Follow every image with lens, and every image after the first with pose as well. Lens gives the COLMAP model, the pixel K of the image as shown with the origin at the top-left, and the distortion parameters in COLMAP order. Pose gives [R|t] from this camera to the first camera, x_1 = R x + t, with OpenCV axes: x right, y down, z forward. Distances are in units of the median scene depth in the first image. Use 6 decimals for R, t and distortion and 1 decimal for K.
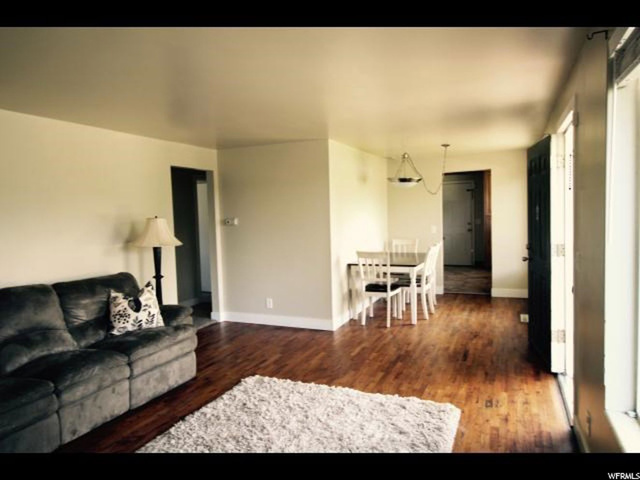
lens RADIAL K [[428.7, 0, 318.0], [0, 428.7, 240.0], [0, 0, 1]] dist [-0.009861, 0.002762]
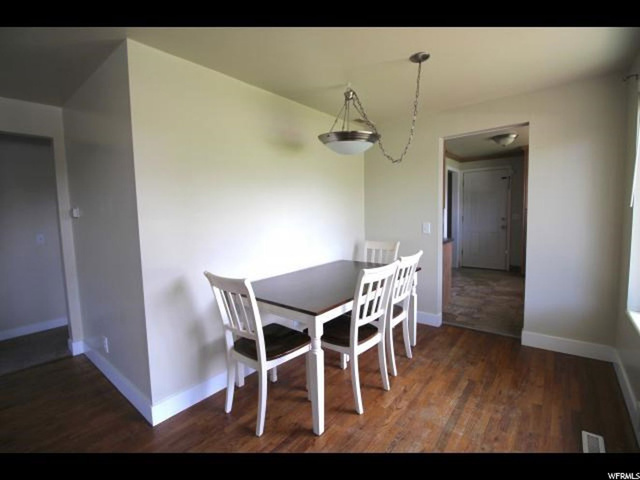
lens RADIAL K [[297.5, 0, 320.5], [0, 297.5, 240.8], [0, 0, 1]] dist [-0.016685, -0.005192]
pose [[0.966854, 0.023726, -0.254226, 0.459370], [-0.014461, 0.999164, 0.038251, -0.038939], [0.254921, -0.033307, 0.966388, 1.051289]]
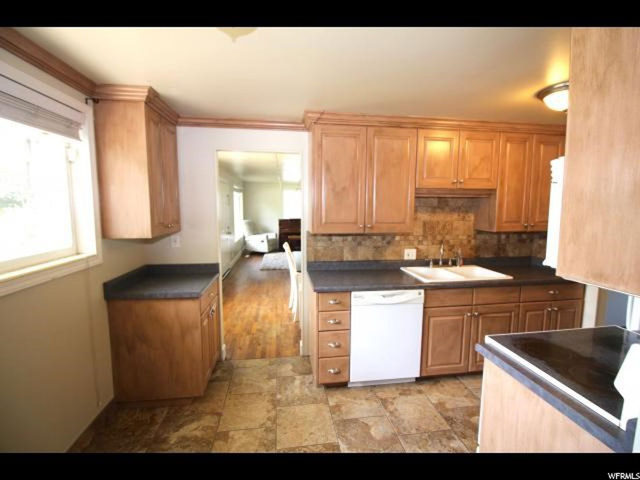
lens RADIAL K [[297.5, 0, 320.4], [0, 297.5, 237.4], [0, 0, 1]] dist [-0.016685, -0.005192]
pose [[-0.852562, 0.078367, -0.516717, 0.957943], [-0.016927, 0.984035, 0.177171, -0.232634], [0.522352, 0.159796, -0.837624, 2.715775]]
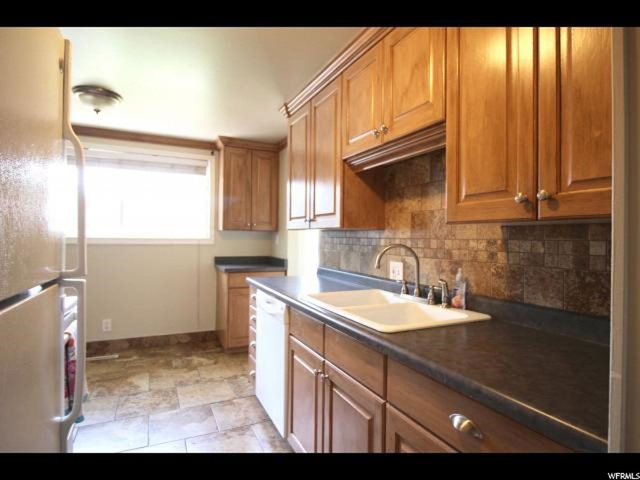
lens RADIAL K [[349.1, 0, 320.8], [0, 349.1, 236.6], [0, 0, 1]] dist [-0.002718, 0.000094]
pose [[-0.758056, 0.017915, 0.651943, 0.023743], [0.052154, 0.998087, 0.033216, -0.122438], [-0.650101, 0.059181, -0.757540, 2.665852]]
